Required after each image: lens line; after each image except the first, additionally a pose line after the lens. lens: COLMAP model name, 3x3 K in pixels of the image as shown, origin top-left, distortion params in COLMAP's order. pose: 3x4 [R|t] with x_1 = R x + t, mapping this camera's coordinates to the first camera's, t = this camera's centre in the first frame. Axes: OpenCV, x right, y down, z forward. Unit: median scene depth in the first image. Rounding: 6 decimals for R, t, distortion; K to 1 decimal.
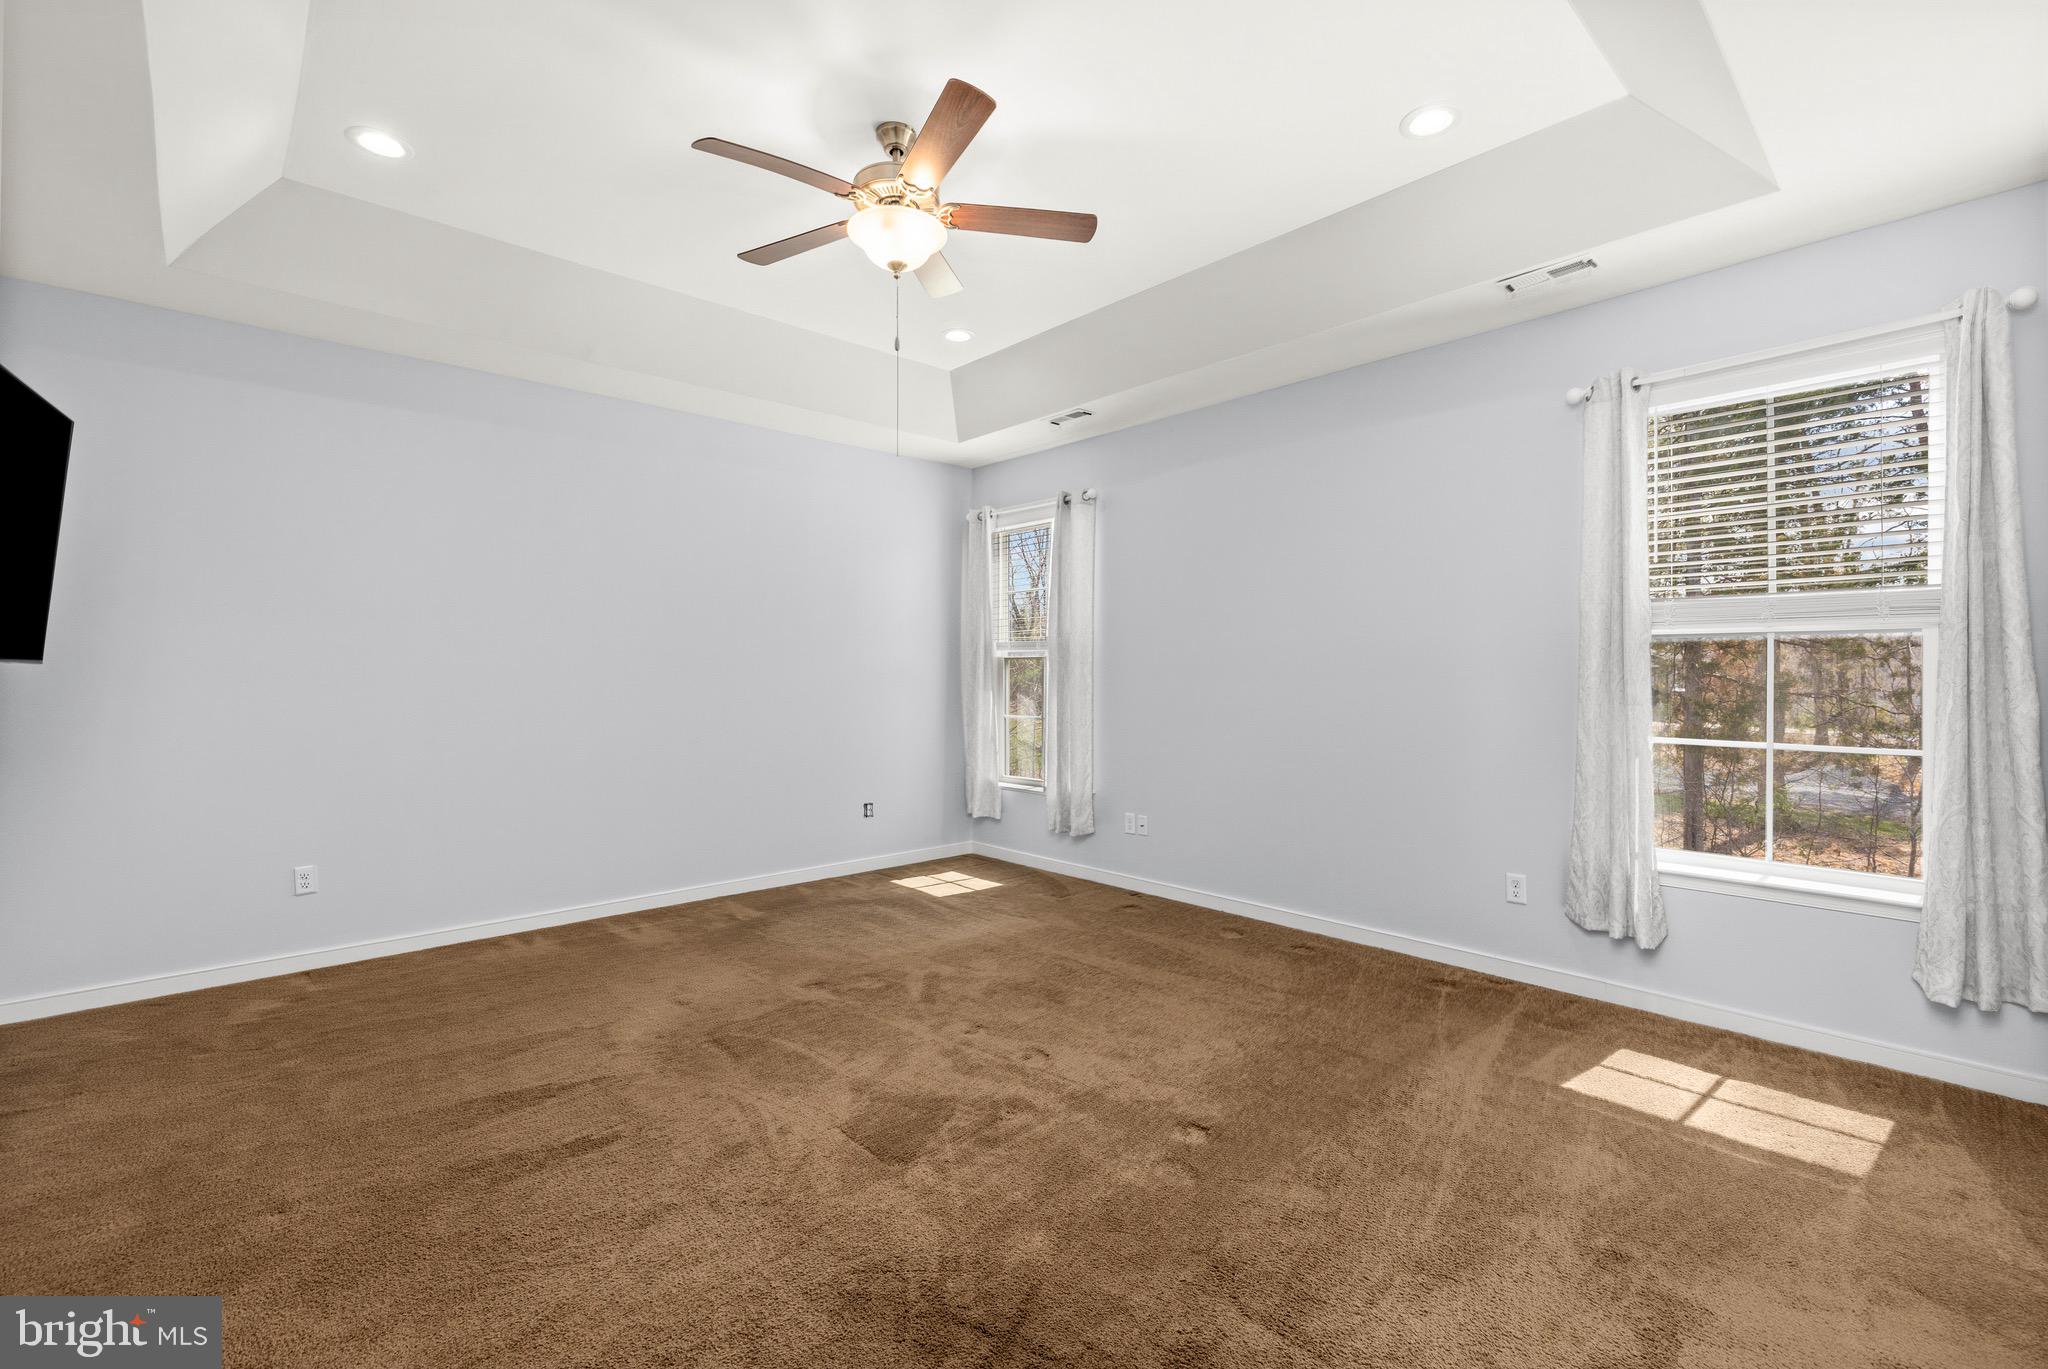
lens RADIAL K [[857.4, 0, 1024.0], [0, 857.4, 684.5], [0, 0, 1]] dist [0.000614, 0.000137]
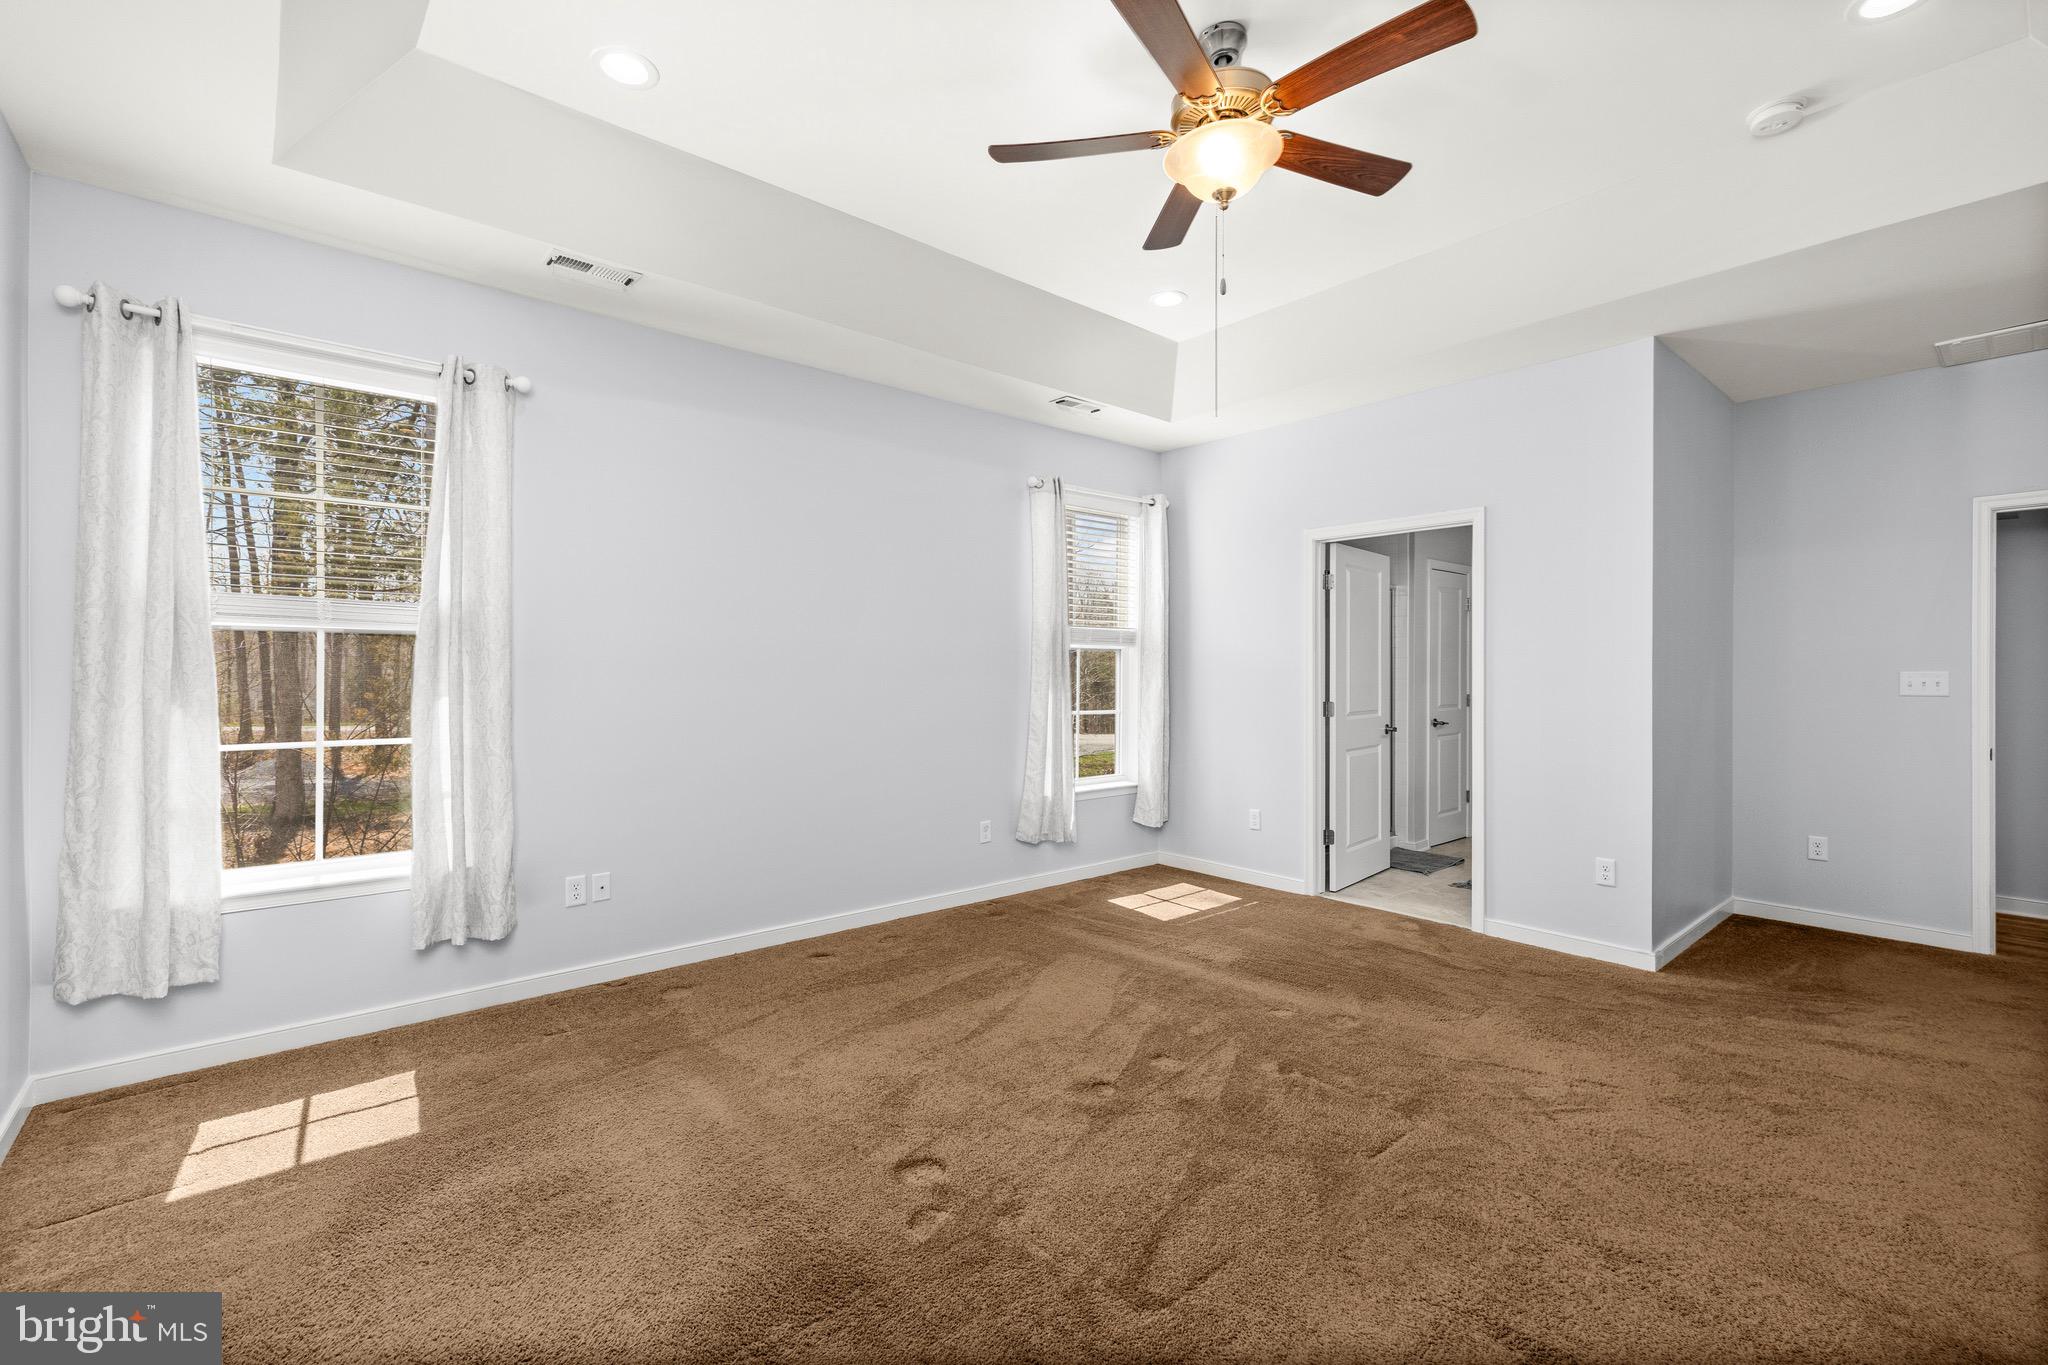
lens RADIAL K [[892.0, 0, 1024.0], [0, 892.0, 682.5], [0, 0, 1]] dist [0.032556, 0.000119]
pose [[0.061448, -0.008681, 0.998073, -0.142239], [0.008979, 0.999927, 0.008144, -0.001181], [-0.998070, 0.008461, 0.061522, 0.149015]]
